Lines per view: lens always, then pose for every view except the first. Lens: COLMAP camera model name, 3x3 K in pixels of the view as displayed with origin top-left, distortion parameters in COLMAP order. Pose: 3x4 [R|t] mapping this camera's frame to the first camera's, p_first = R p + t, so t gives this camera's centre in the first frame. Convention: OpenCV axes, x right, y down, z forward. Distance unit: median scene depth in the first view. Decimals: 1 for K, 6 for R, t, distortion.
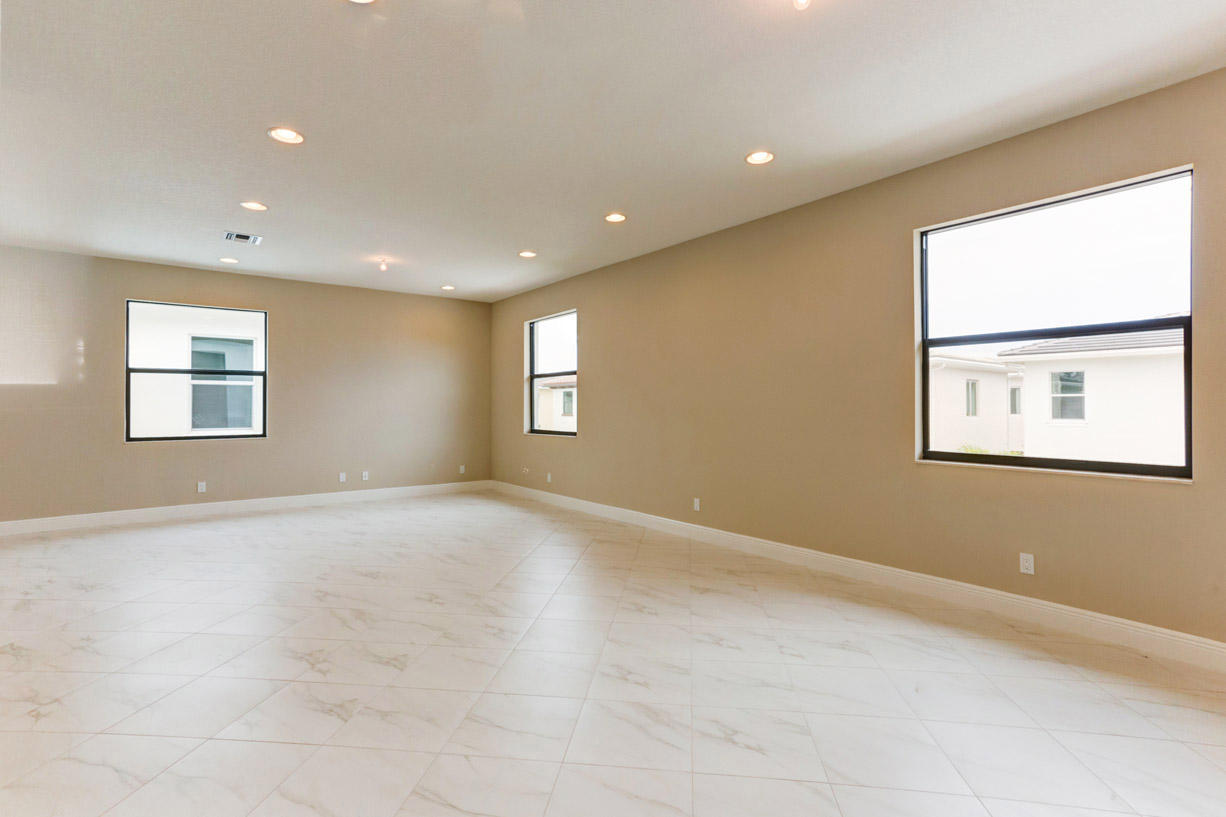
lens RADIAL K [[600.5, 0, 619.2], [0, 600.5, 401.7], [0, 0, 1]] dist [-0.026987, 0.025861]
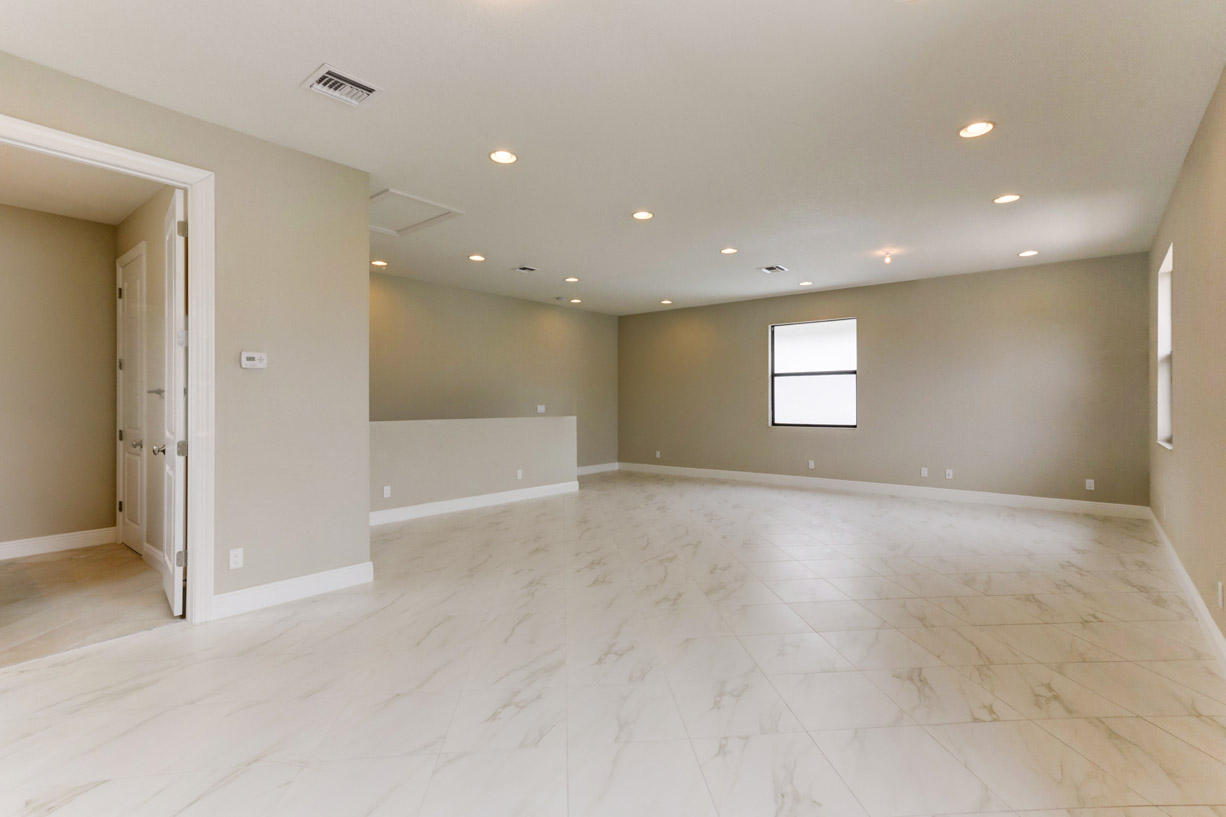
lens RADIAL K [[600.5, 0, 619.2], [0, 600.5, 401.7], [0, 0, 1]] dist [-0.026987, 0.025861]
pose [[0.185770, 0.000351, -0.982593, 0.494622], [0.008904, 0.999958, 0.002041, 0.003163], [0.982553, -0.009128, 0.185759, 0.380028]]
